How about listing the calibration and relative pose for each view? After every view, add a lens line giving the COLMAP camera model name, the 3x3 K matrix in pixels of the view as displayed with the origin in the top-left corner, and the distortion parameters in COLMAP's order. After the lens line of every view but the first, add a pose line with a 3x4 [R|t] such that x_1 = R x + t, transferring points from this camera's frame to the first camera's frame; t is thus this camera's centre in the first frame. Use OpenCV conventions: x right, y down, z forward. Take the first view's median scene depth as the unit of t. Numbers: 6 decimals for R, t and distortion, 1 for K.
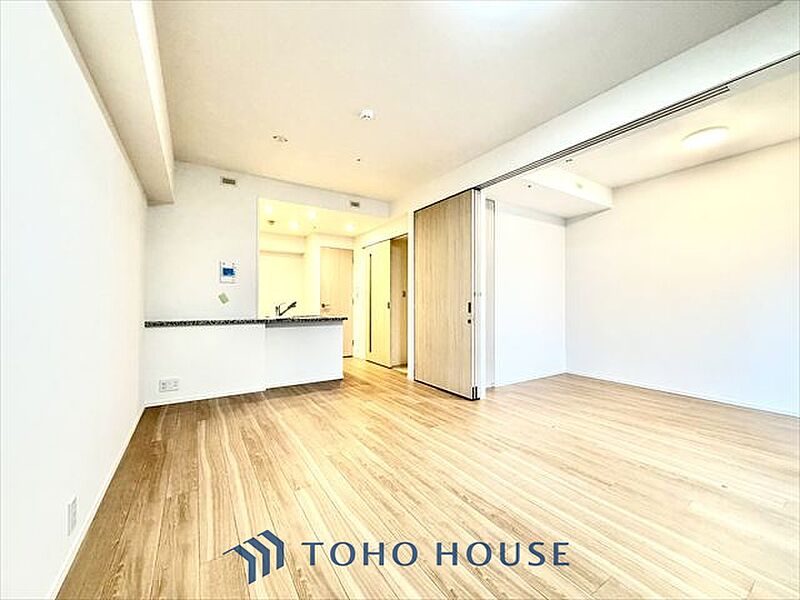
lens RADIAL K [[319.8, 0, 400.0], [0, 319.8, 300.0], [0, 0, 1]] dist [0.001027, -0.000069]
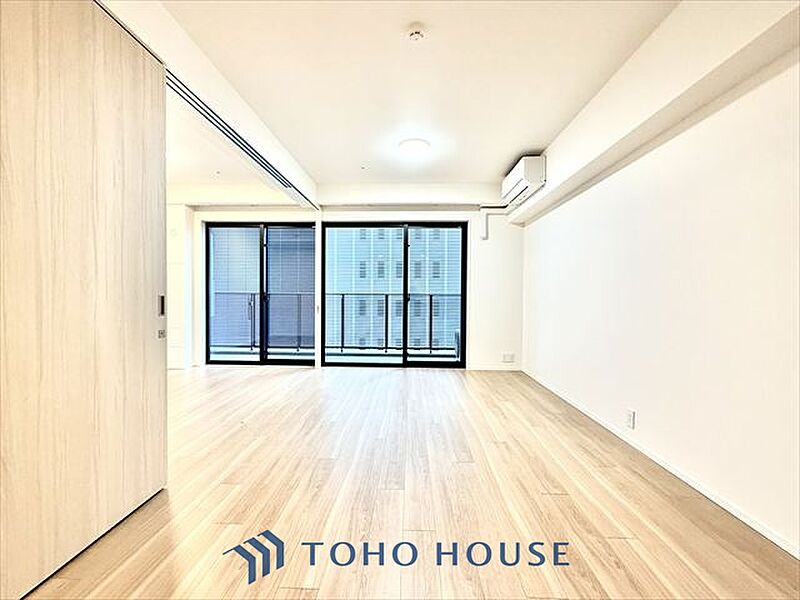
lens RADIAL K [[319.8, 0, 400.0], [0, 319.8, 300.0], [0, 0, 1]] dist [0.001027, -0.000069]
pose [[-0.821919, -0.016955, 0.569351, -0.362995], [-0.014337, 0.999856, 0.009078, 0.005299], [-0.569423, -0.000701, -0.822044, 1.195012]]
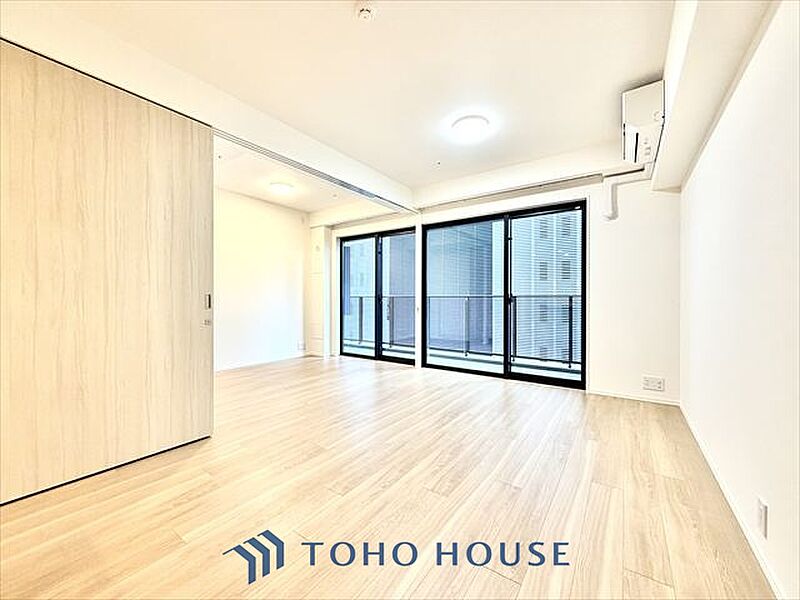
lens RADIAL K [[319.8, 0, 400.0], [0, 319.8, 300.0], [0, 0, 1]] dist [0.001027, -0.000069]
pose [[-0.376829, -0.004582, 0.926271, -0.558041], [-0.010378, 0.999946, 0.000724, 0.015866], [-0.926225, -0.009340, -0.376856, 0.879110]]
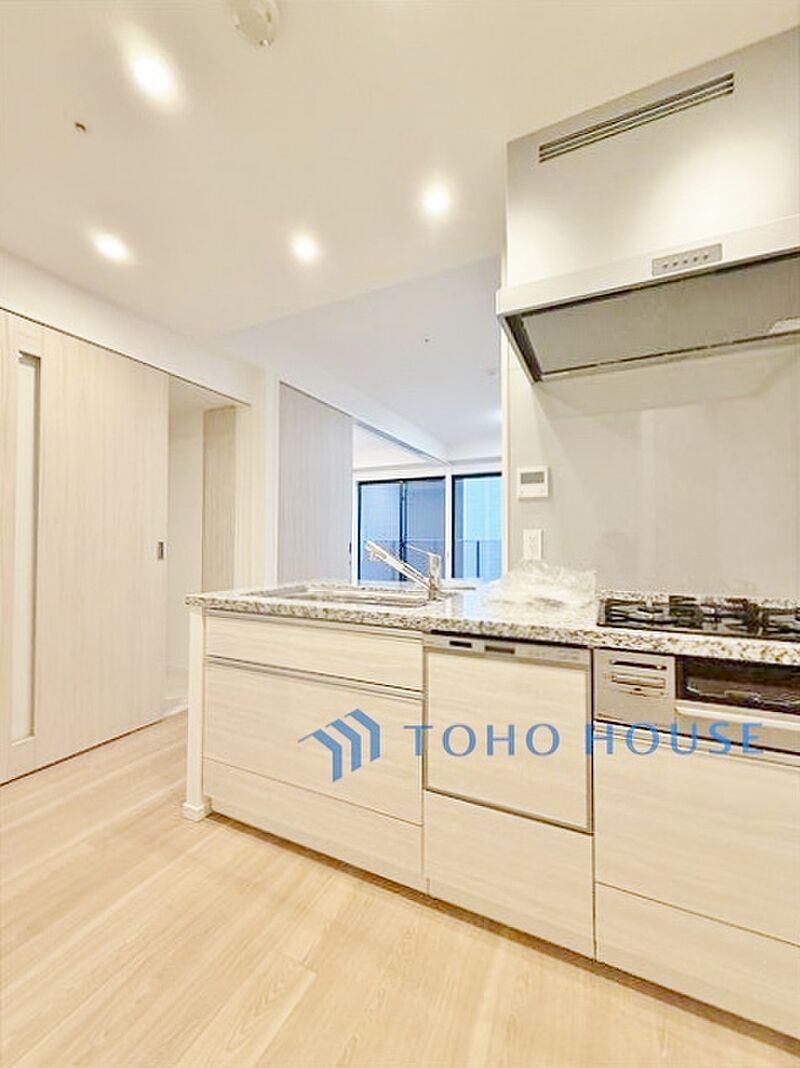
lens RADIAL K [[426.9, 0, 400.0], [0, 426.9, 534.0], [0, 0, 1]] dist [0.001027, -0.000069]
pose [[-0.525834, 0.010720, 0.850520, -0.863116], [-0.012828, 0.999707, -0.020532, 0.006776], [-0.850491, -0.021706, -0.525542, 1.505193]]
